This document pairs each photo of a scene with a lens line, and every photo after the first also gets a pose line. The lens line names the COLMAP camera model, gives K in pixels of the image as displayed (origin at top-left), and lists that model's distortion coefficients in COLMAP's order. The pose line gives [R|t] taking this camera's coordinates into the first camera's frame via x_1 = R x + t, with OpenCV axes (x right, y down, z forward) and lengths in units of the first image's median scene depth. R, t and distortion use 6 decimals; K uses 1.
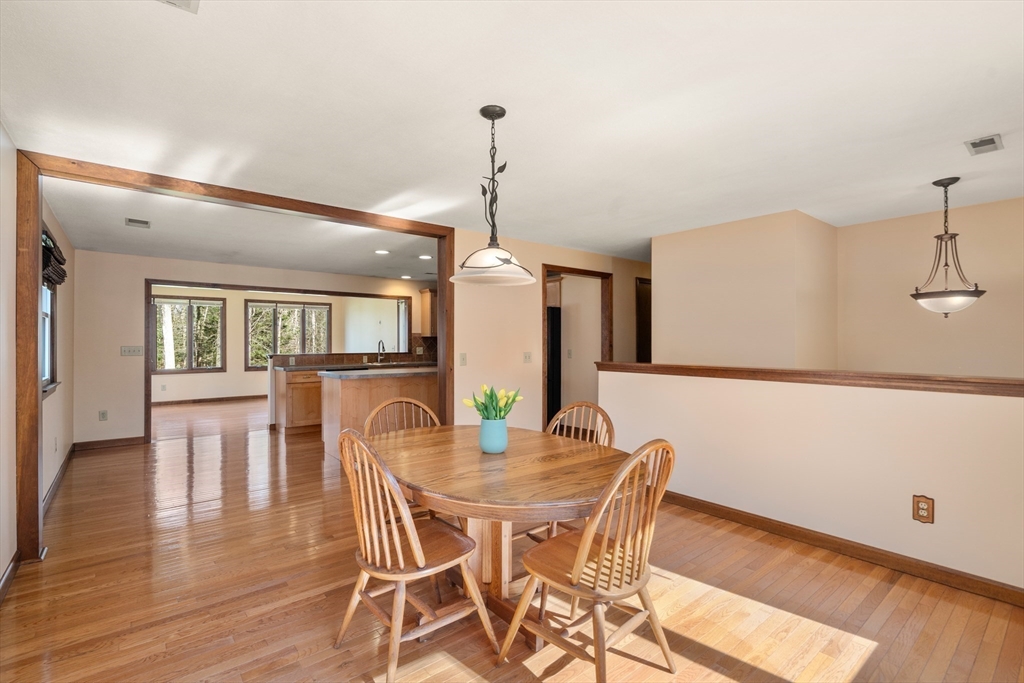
lens RADIAL K [[474.8, 0, 507.8], [0, 474.8, 338.9], [0, 0, 1]] dist [-0.001393, 0.000942]
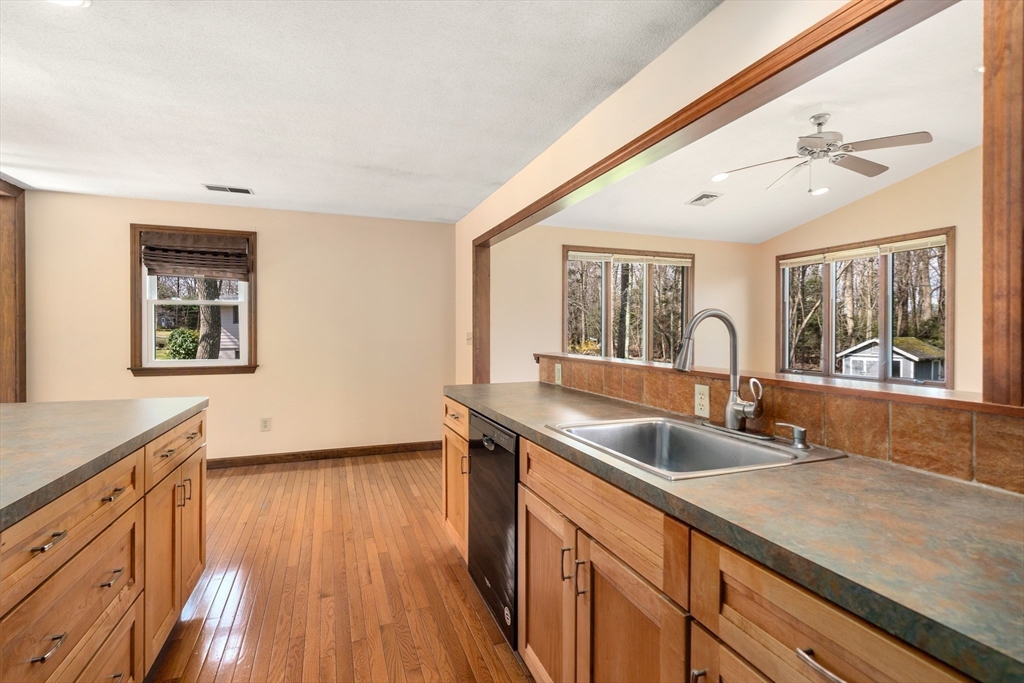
lens RADIAL K [[474.8, 0, 508.4], [0, 474.8, 334.1], [0, 0, 1]] dist [-0.001393, 0.000942]
pose [[-0.311106, 0.008392, -0.950338, -0.061619], [0.007325, 0.999952, 0.006432, 0.009571], [0.950347, -0.004960, -0.311153, 0.910406]]
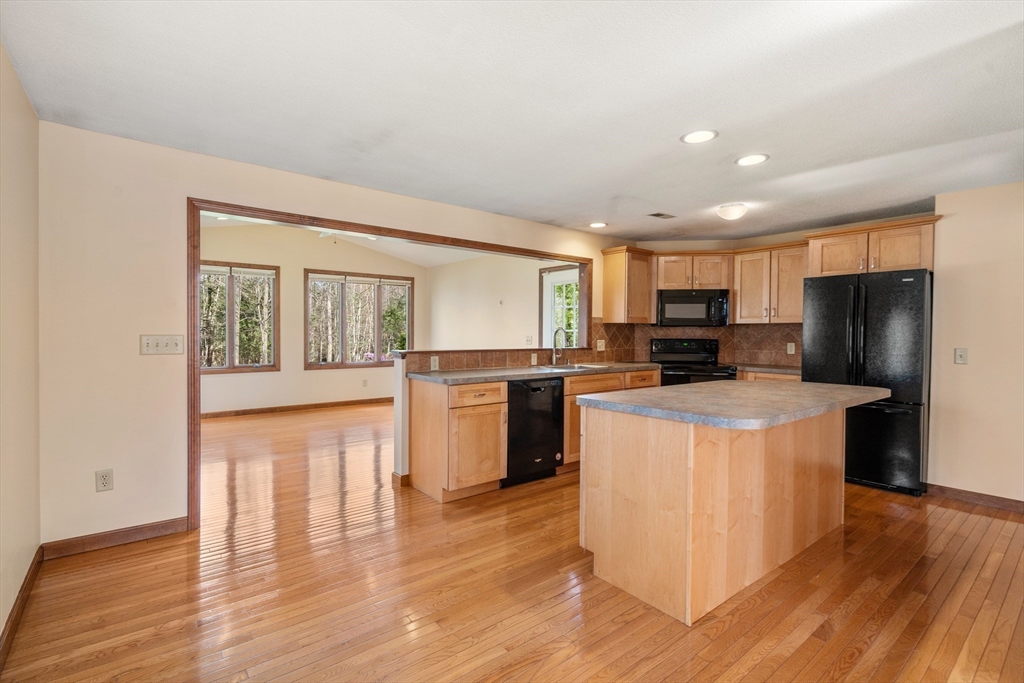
lens RADIAL K [[474.8, 0, 505.6], [0, 474.8, 340.8], [0, 0, 1]] dist [-0.001393, 0.000942]
pose [[0.999891, 0.010123, -0.010728, -0.306280], [-0.009852, 0.999638, 0.025036, 0.004236], [0.010977, -0.024927, 0.999629, 0.364343]]
